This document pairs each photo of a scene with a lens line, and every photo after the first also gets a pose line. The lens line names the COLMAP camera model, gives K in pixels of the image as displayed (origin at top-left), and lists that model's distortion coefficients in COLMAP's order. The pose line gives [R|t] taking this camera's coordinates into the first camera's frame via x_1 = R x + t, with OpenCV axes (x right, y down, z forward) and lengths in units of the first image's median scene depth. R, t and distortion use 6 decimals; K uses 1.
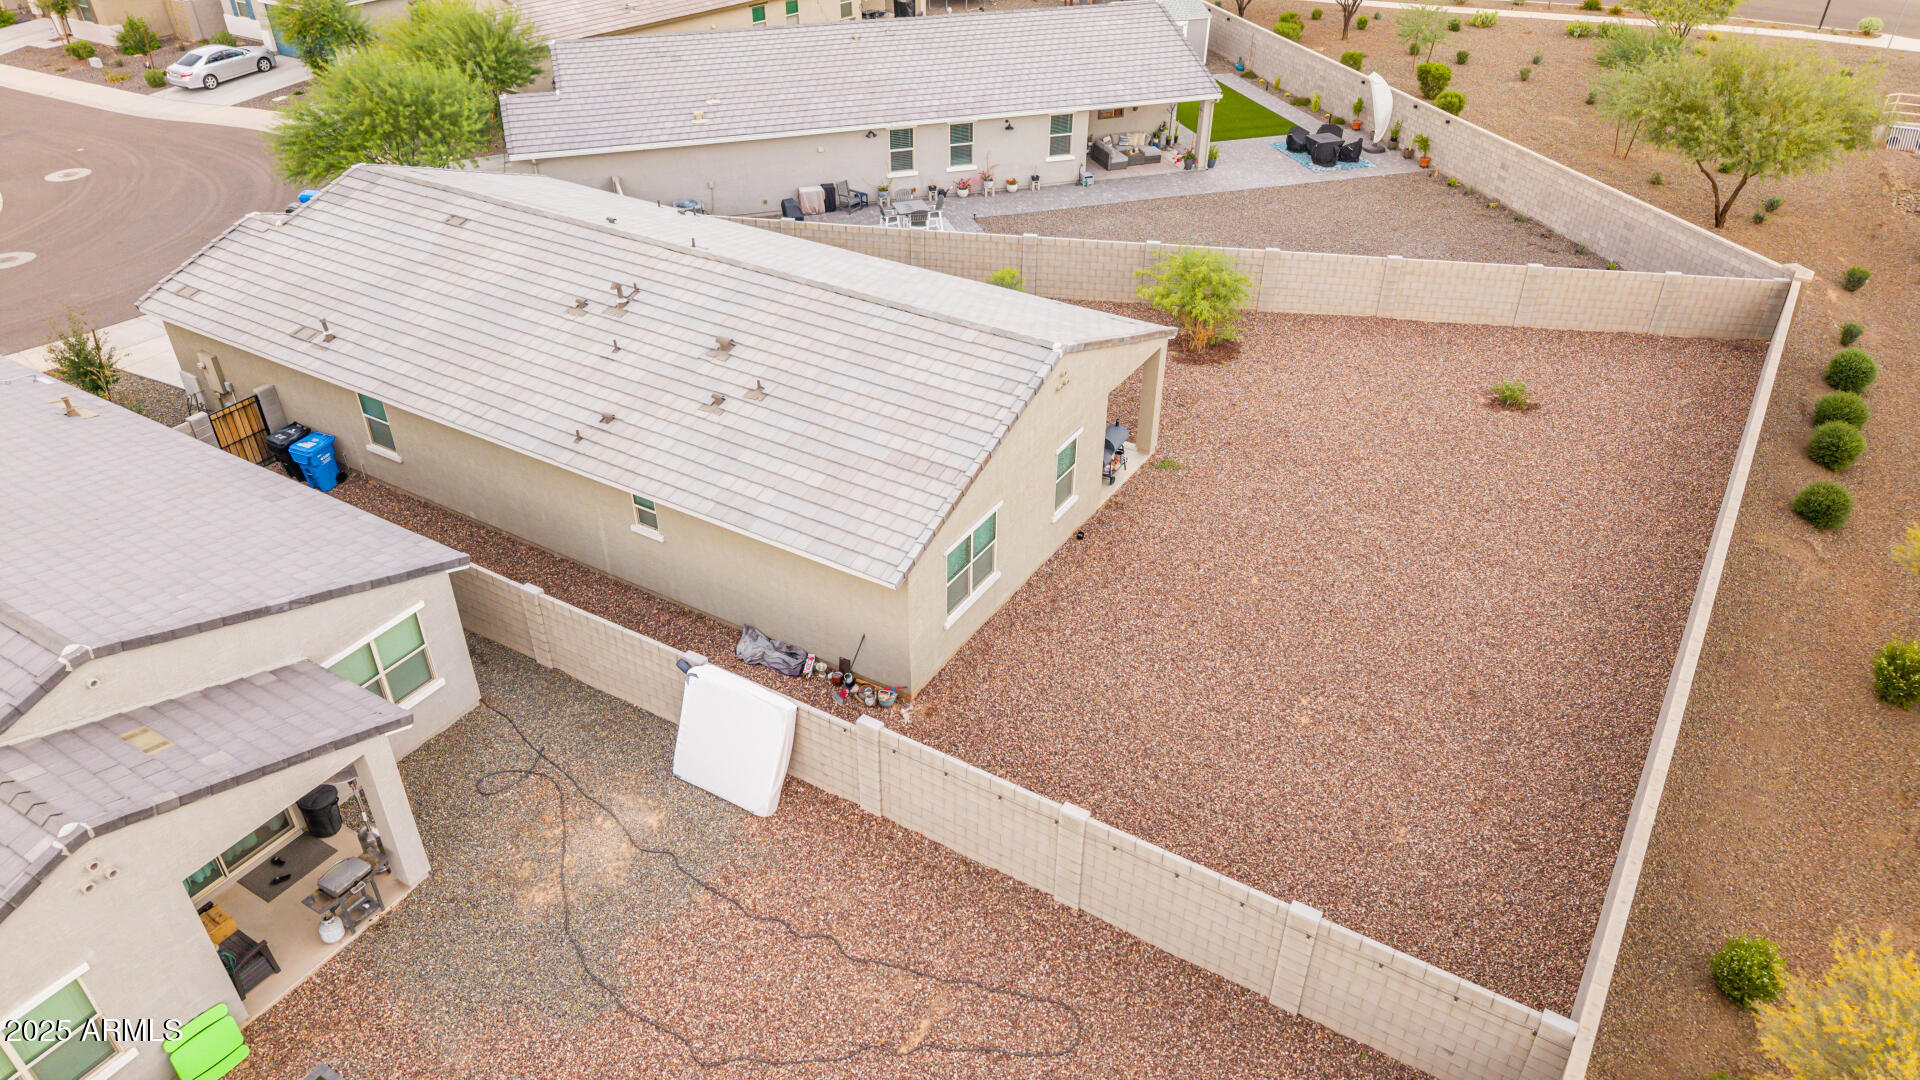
lens RADIAL K [[1283.7, 0, 955.0], [0, 1283.7, 543.6], [0, 0, 1]] dist [0.083392, -0.108930]
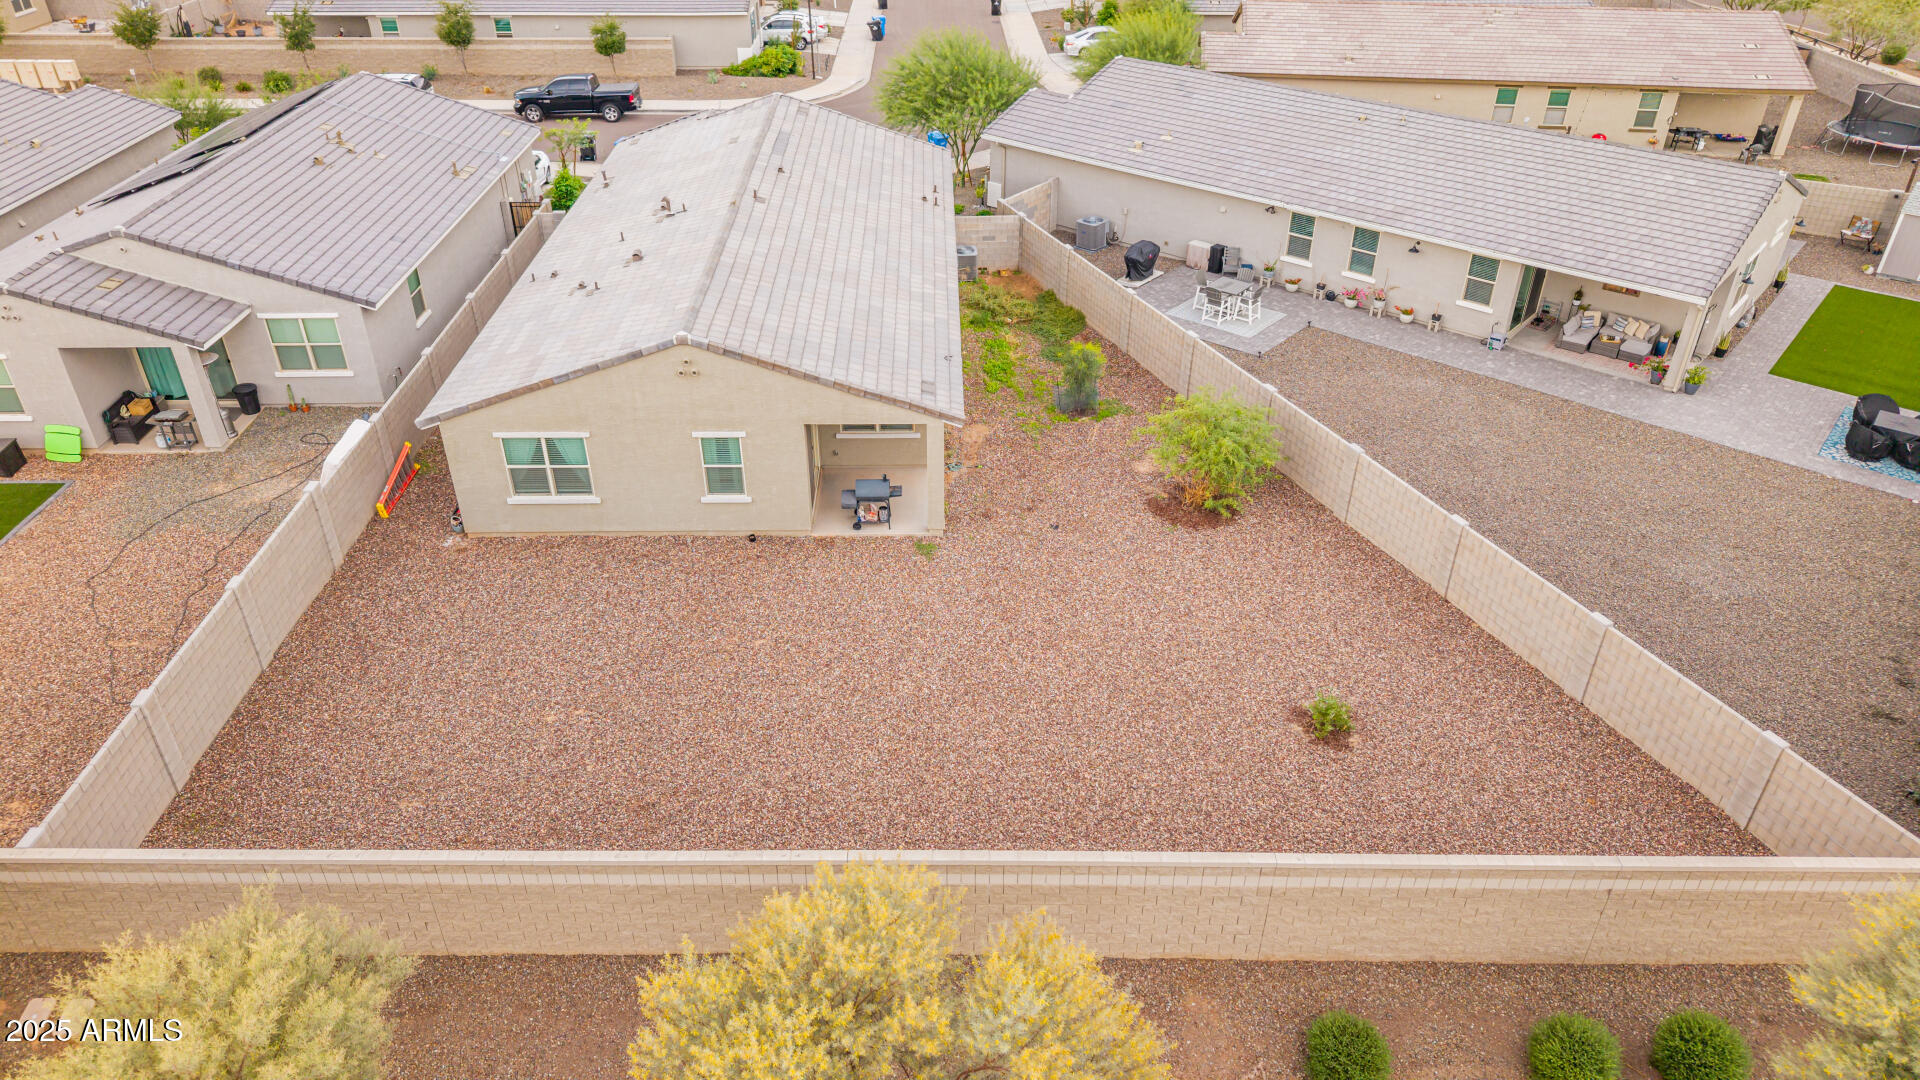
lens RADIAL K [[1283.7, 0, 955.0], [0, 1283.7, 543.6], [0, 0, 1]] dist [0.083392, -0.108930]
pose [[0.541257, 0.455918, -0.706526, 0.721063], [-0.473173, 0.859728, 0.192290, -0.219076], [0.695089, 0.230230, 0.681062, 0.305650]]
